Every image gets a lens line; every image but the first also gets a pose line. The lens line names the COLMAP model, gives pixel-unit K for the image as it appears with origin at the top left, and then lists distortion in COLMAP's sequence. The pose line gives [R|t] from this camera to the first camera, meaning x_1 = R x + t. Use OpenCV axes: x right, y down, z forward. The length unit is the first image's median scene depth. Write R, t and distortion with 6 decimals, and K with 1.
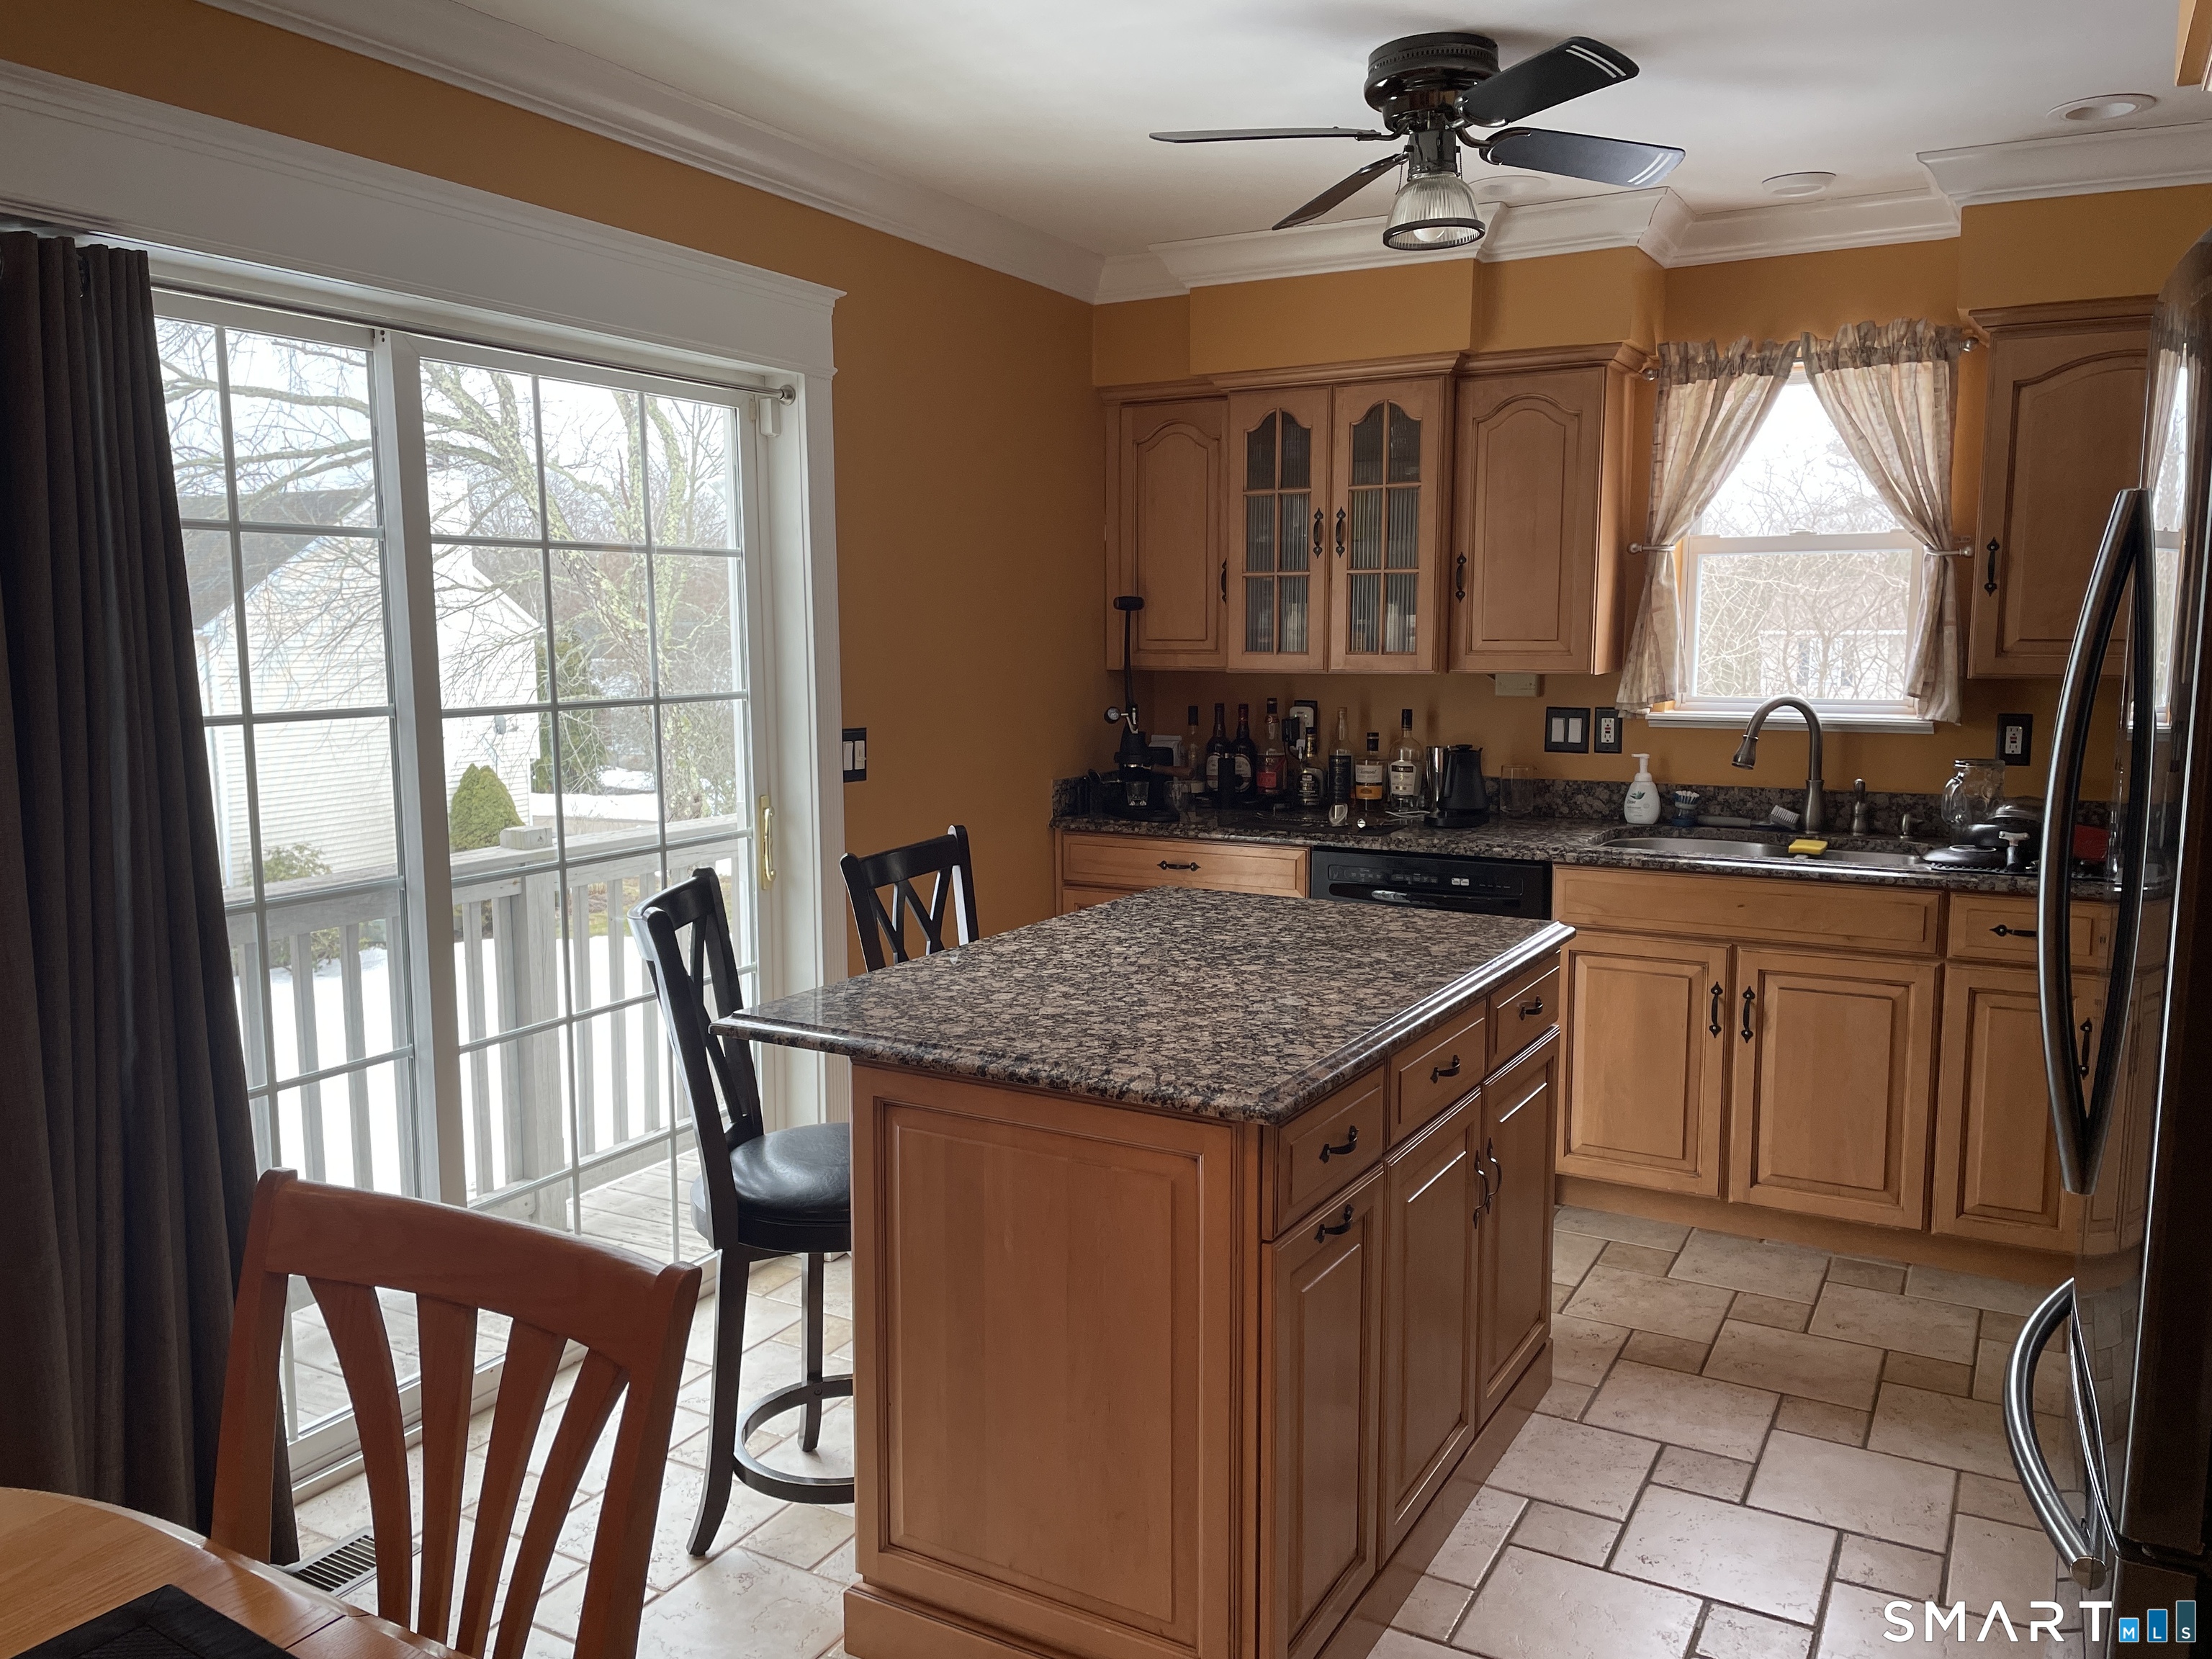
lens RADIAL K [[1655.4, 0, 1106.8], [0, 1655.4, 829.3], [0, 0, 1]] dist [0.078109, -0.093975]
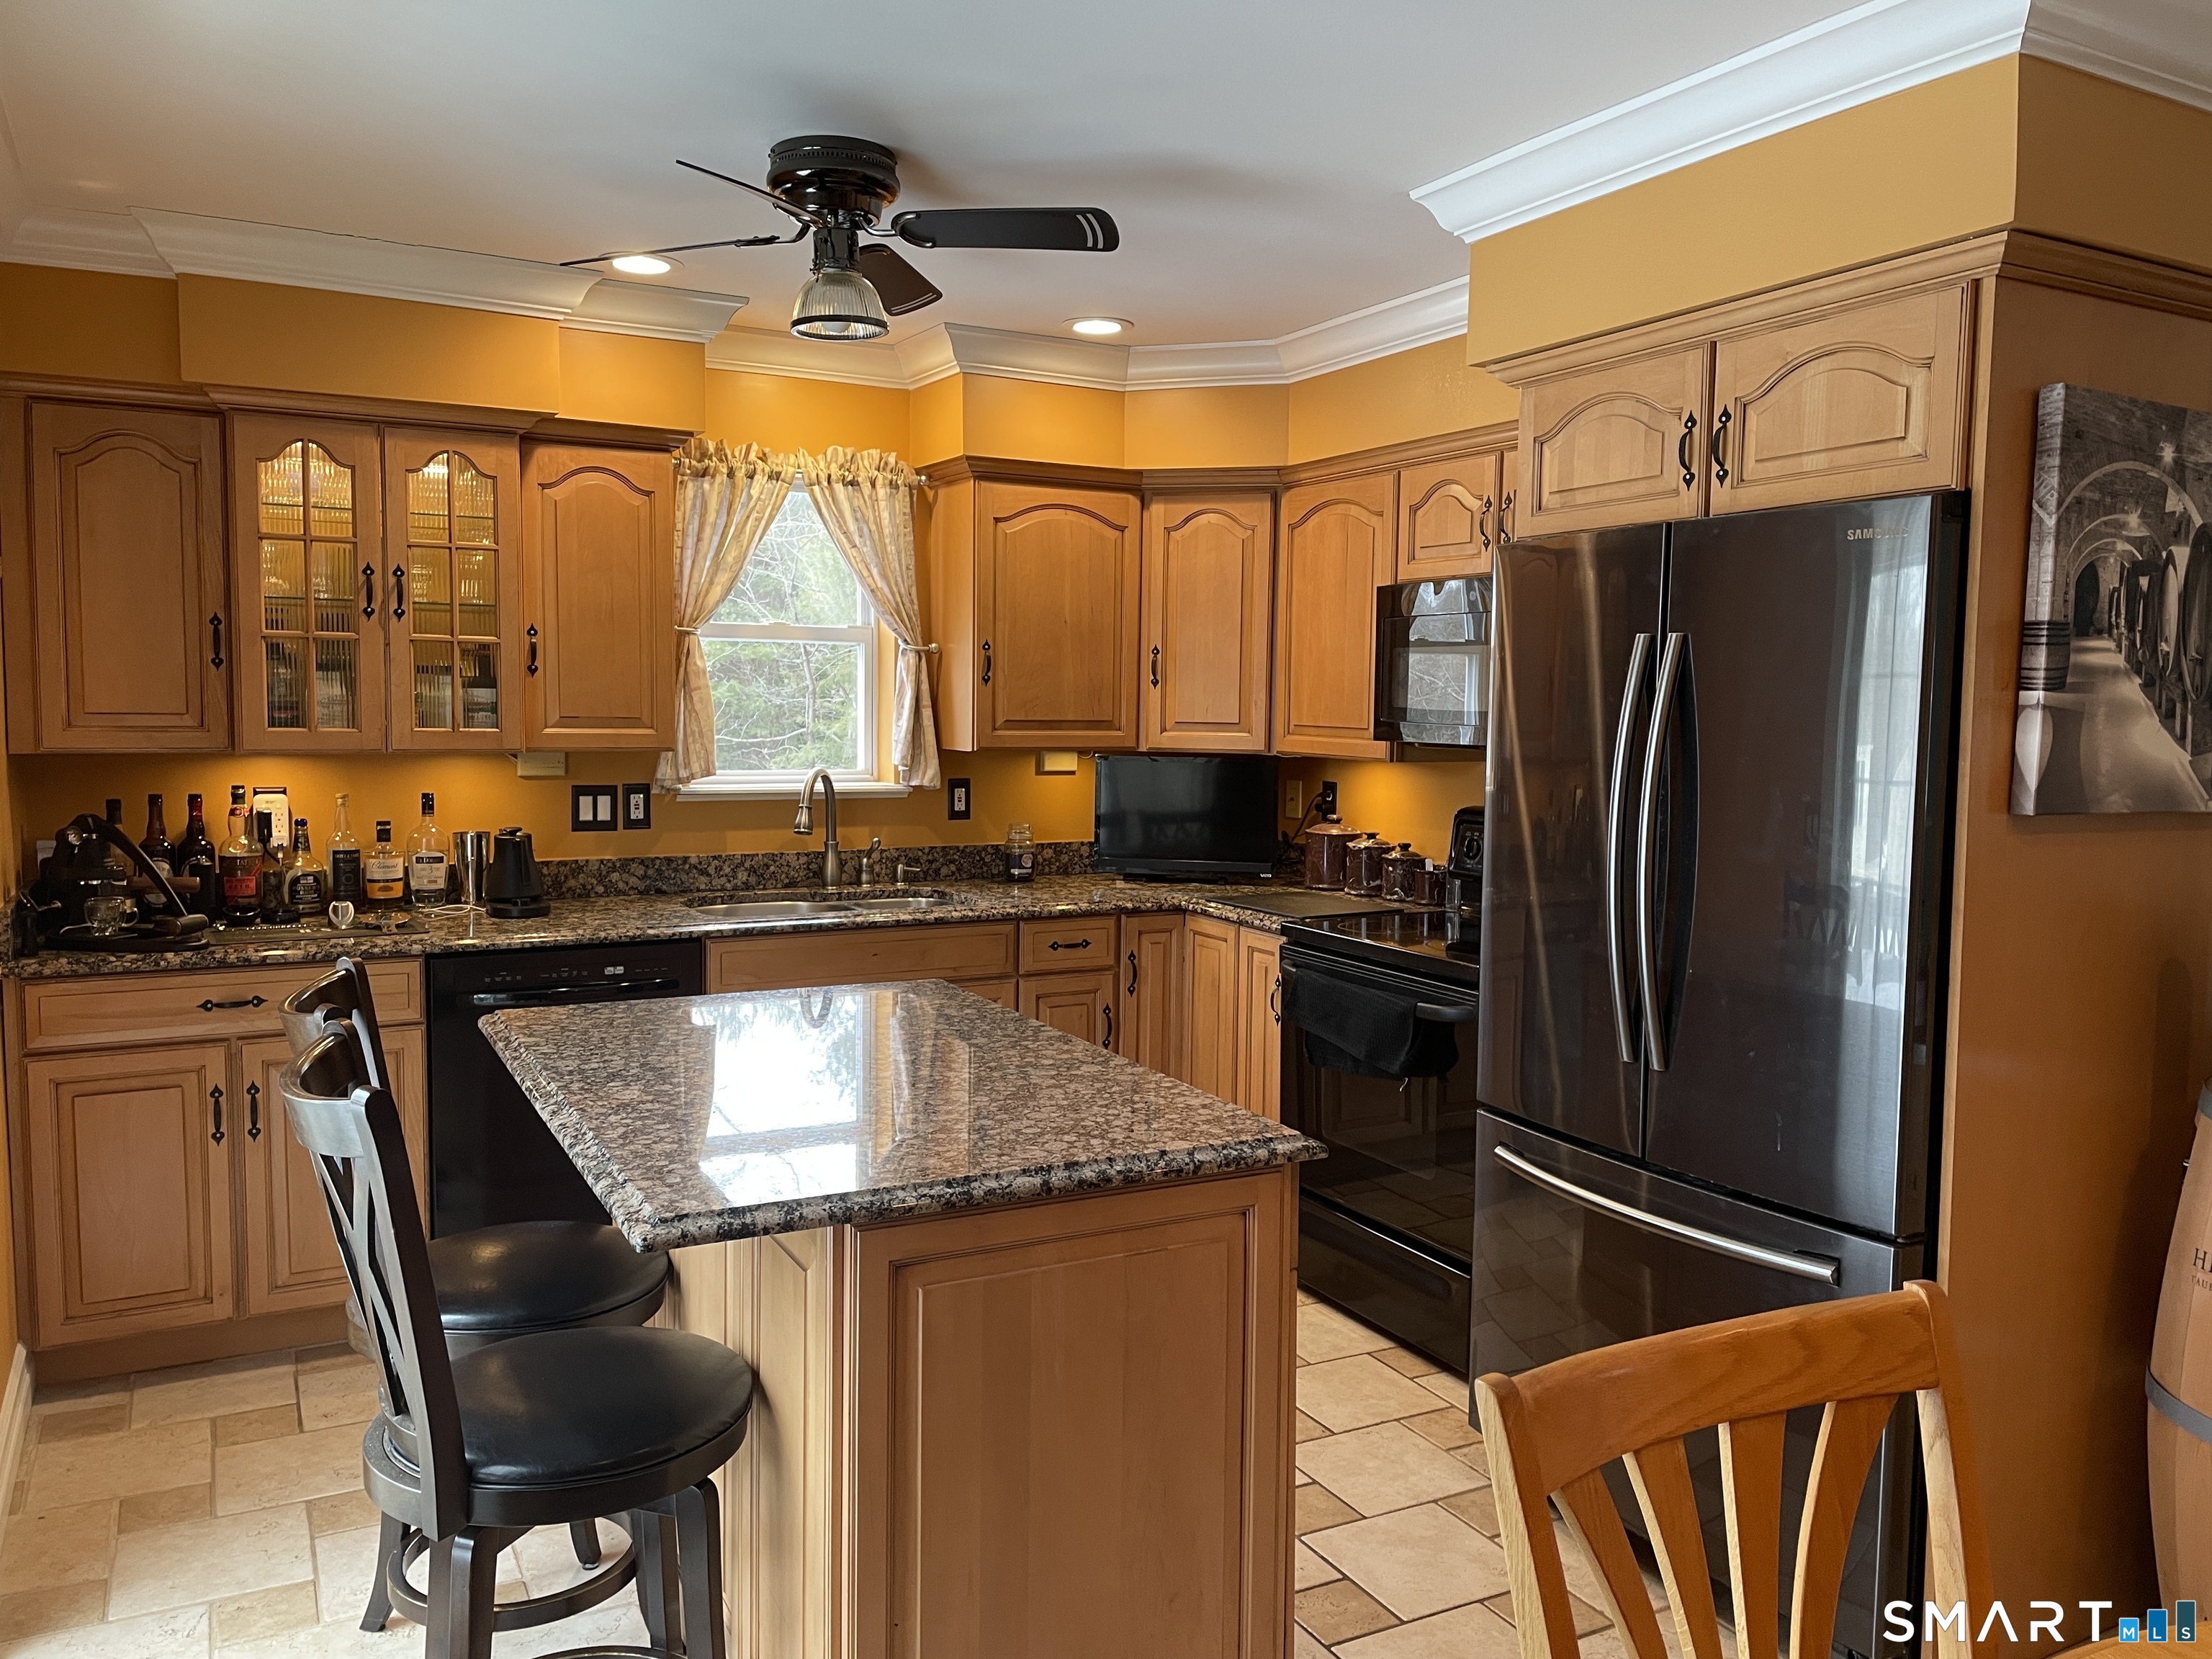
lens RADIAL K [[1655.4, 0, 1115.6], [0, 1655.4, 822.7], [0, 0, 1]] dist [0.078109, -0.093975]
pose [[0.533459, -0.053310, 0.844144, -0.601541], [0.092539, 0.995699, 0.004401, -0.041684], [-0.840748, 0.075768, 0.536098, 0.334330]]
